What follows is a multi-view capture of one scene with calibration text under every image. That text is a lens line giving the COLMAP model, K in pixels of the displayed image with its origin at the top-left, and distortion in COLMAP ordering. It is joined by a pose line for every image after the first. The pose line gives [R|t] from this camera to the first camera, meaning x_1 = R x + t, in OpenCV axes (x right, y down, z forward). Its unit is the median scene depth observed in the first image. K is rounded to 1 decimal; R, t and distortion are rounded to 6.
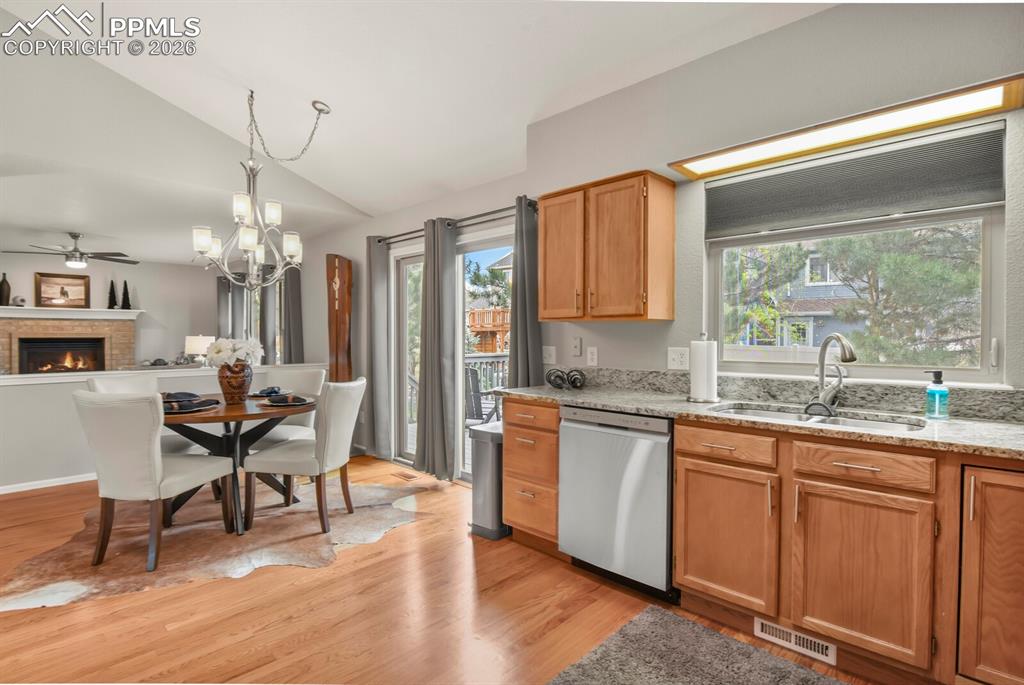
lens RADIAL K [[497.9, 0, 516.9], [0, 497.9, 342.6], [0, 0, 1]] dist [-0.000687, -0.010592]
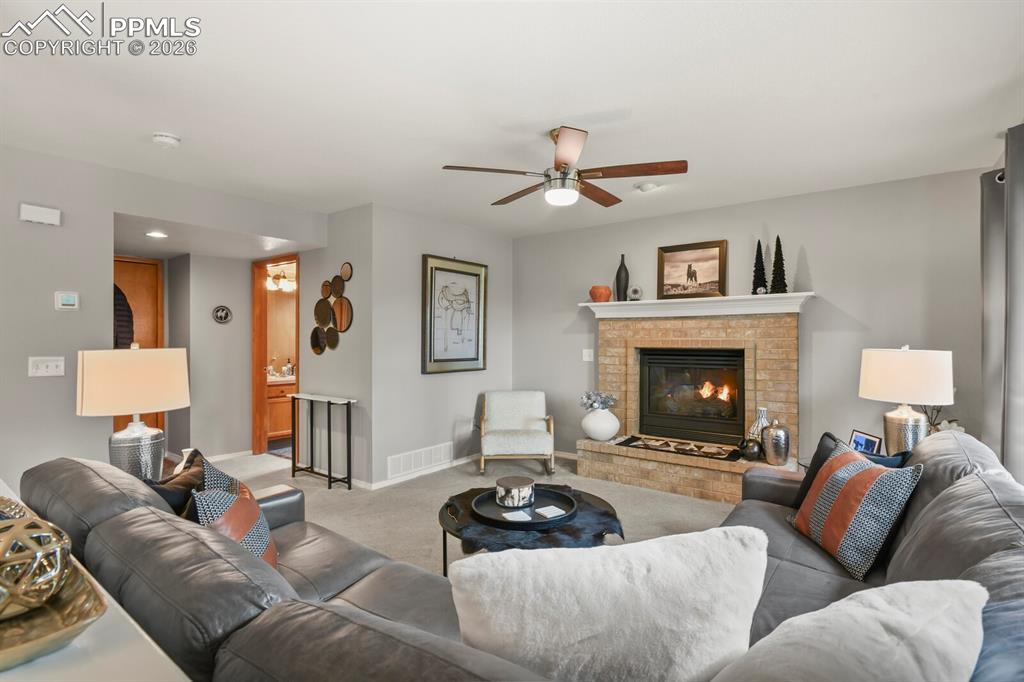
lens RADIAL K [[490.7, 0, 517.3], [0, 490.7, 341.1], [0, 0, 1]] dist [-0.009774, -0.000610]
pose [[0.112588, 0.003585, -0.993635, -0.350178], [-0.012665, 0.999917, 0.002172, -0.017358], [0.993561, 0.012339, 0.112624, 0.733994]]
